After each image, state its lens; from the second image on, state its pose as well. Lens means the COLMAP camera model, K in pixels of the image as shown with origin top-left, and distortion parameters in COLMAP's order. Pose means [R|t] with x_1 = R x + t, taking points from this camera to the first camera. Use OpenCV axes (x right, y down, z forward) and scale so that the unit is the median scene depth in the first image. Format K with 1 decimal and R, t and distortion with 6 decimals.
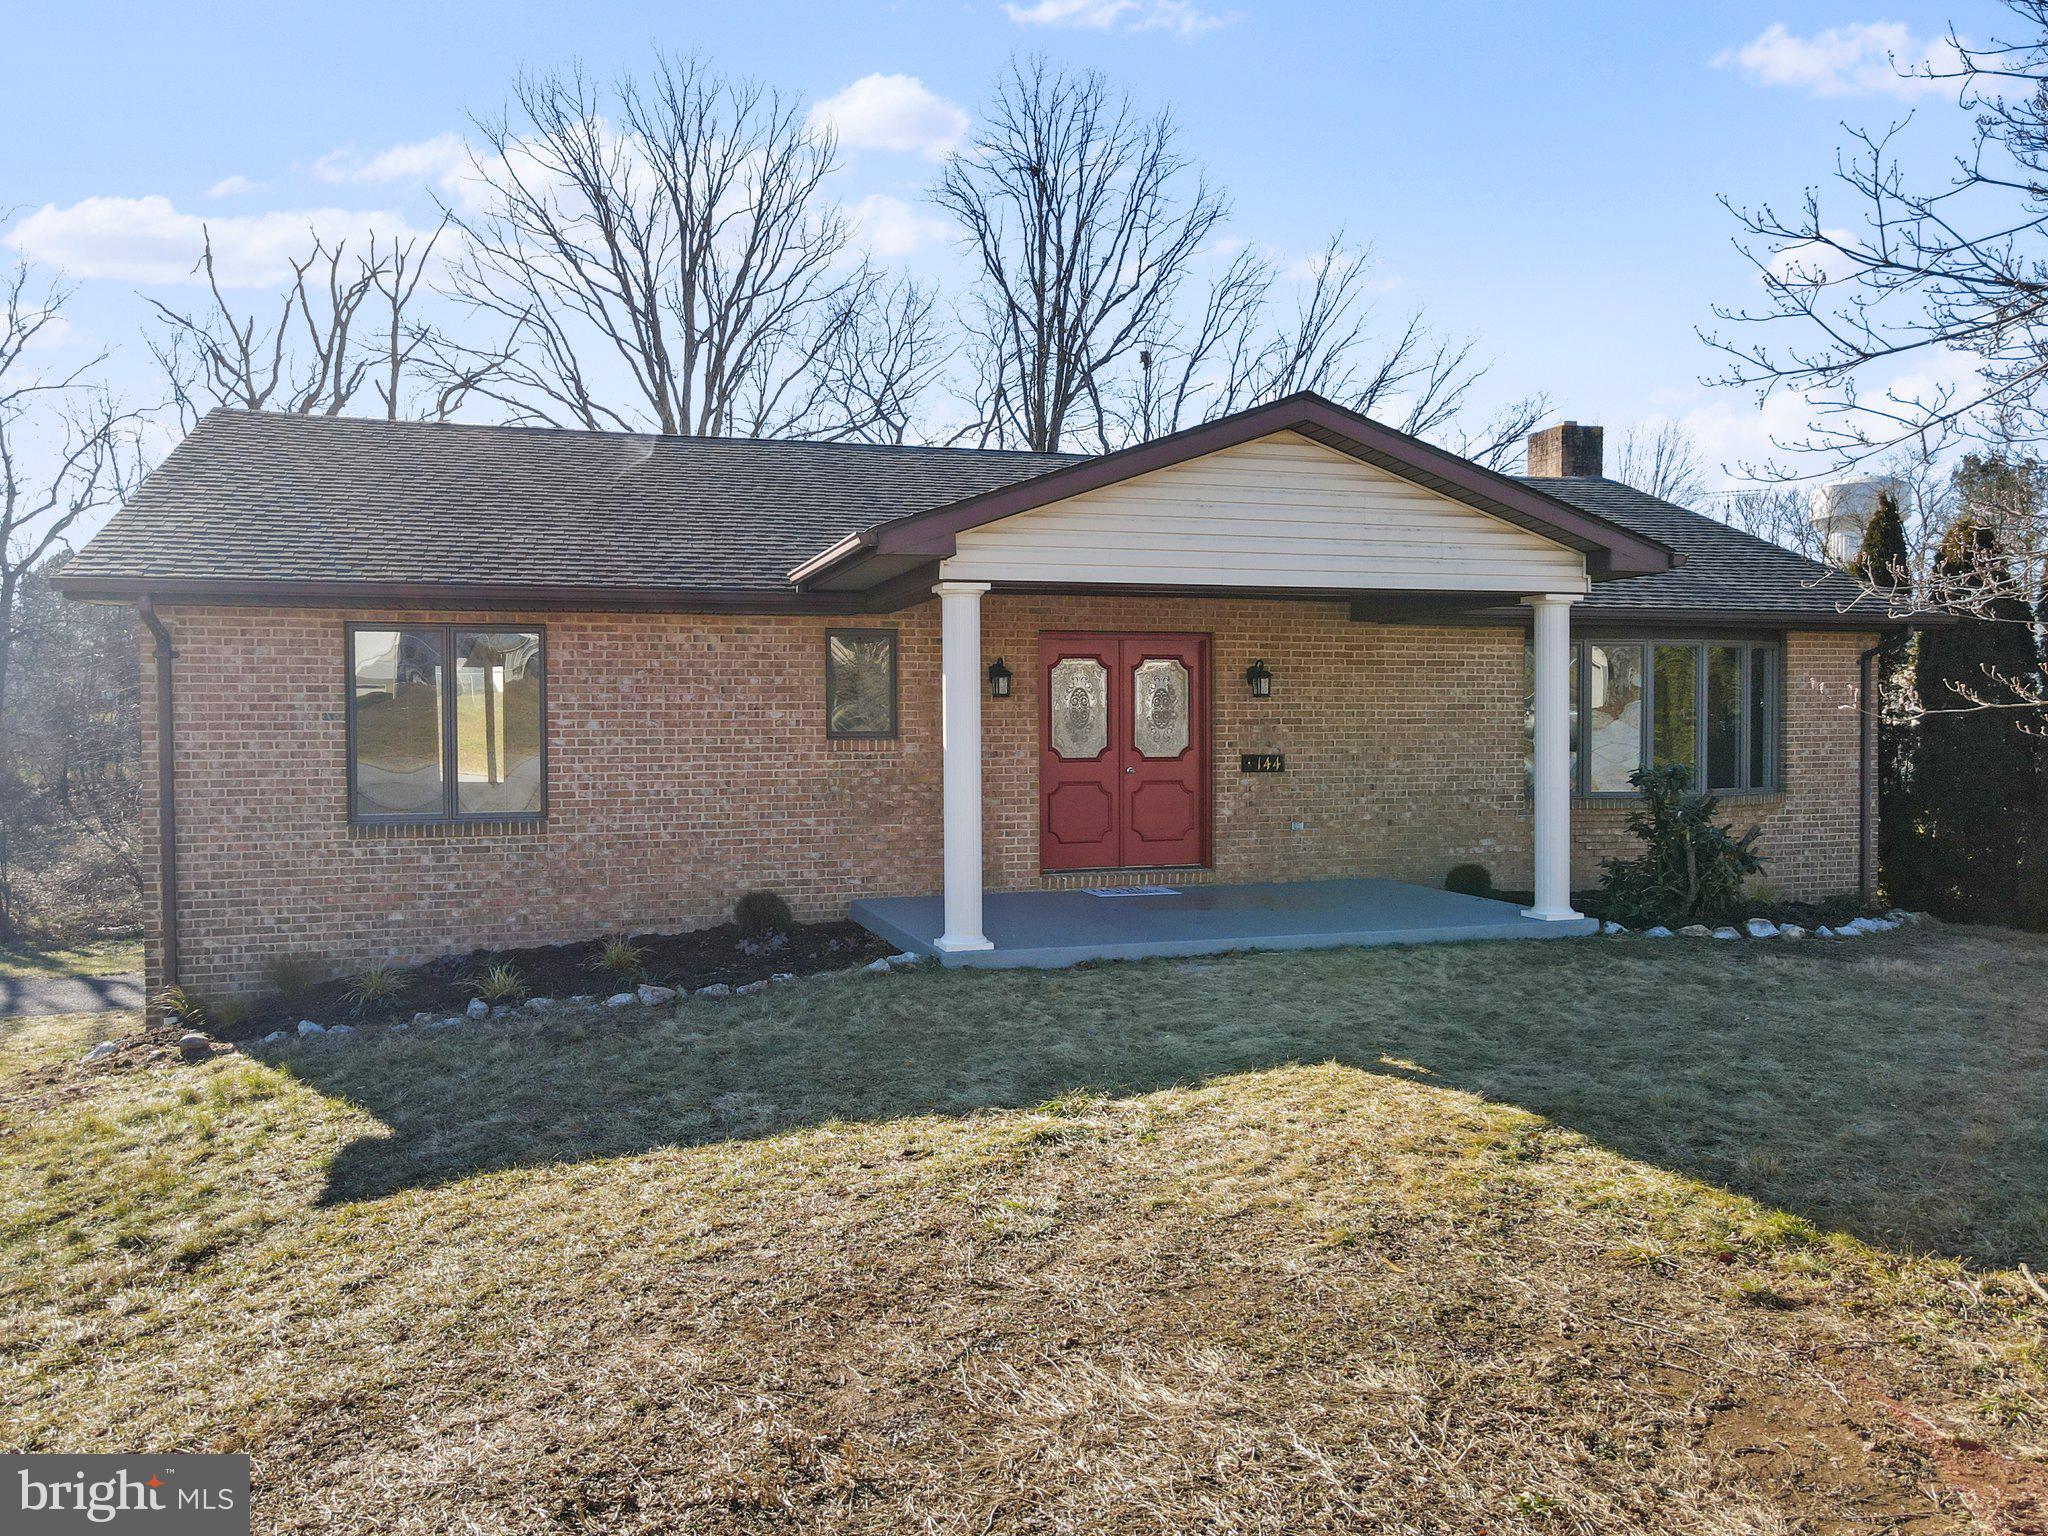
lens RADIAL K [[1516.8, 0, 1032.7], [0, 1516.8, 768.2], [0, 0, 1]] dist [0.011154, 0.036914]
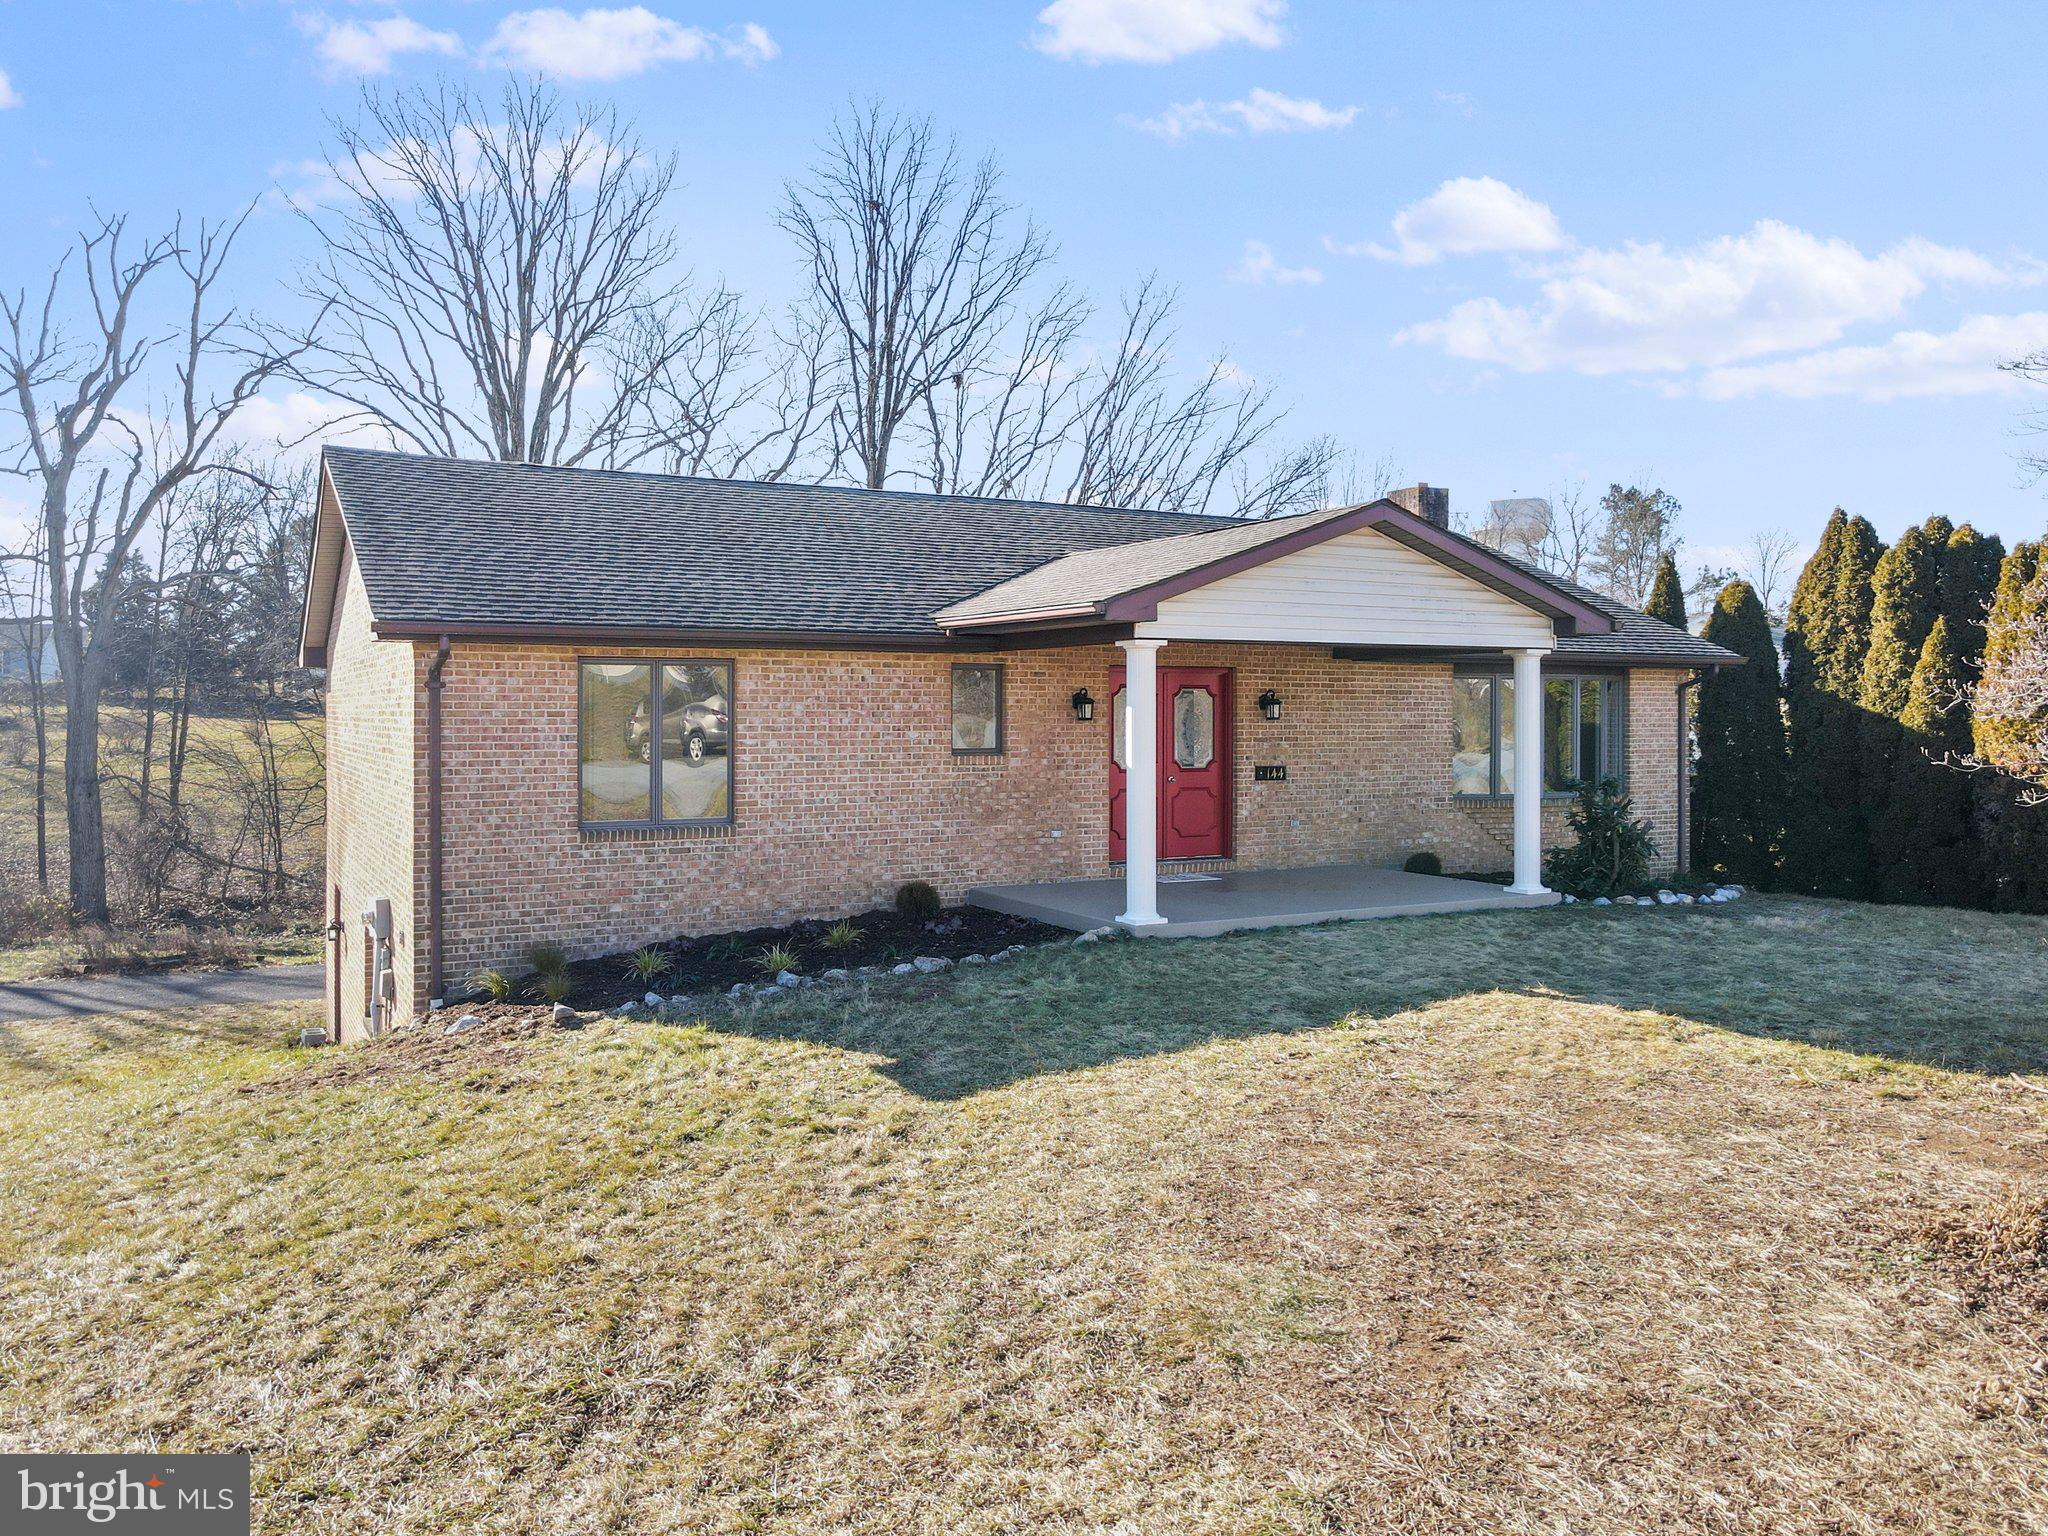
lens RADIAL K [[1551.4, 0, 1022.3], [0, 1551.4, 733.7], [0, 0, 1]] dist [0.015450, 0.035442]
pose [[0.978699, 0.002984, 0.205278, -0.349189], [0.000316, 0.999871, -0.016040, -0.017171], [-0.205299, 0.015763, 0.978572, -0.225656]]
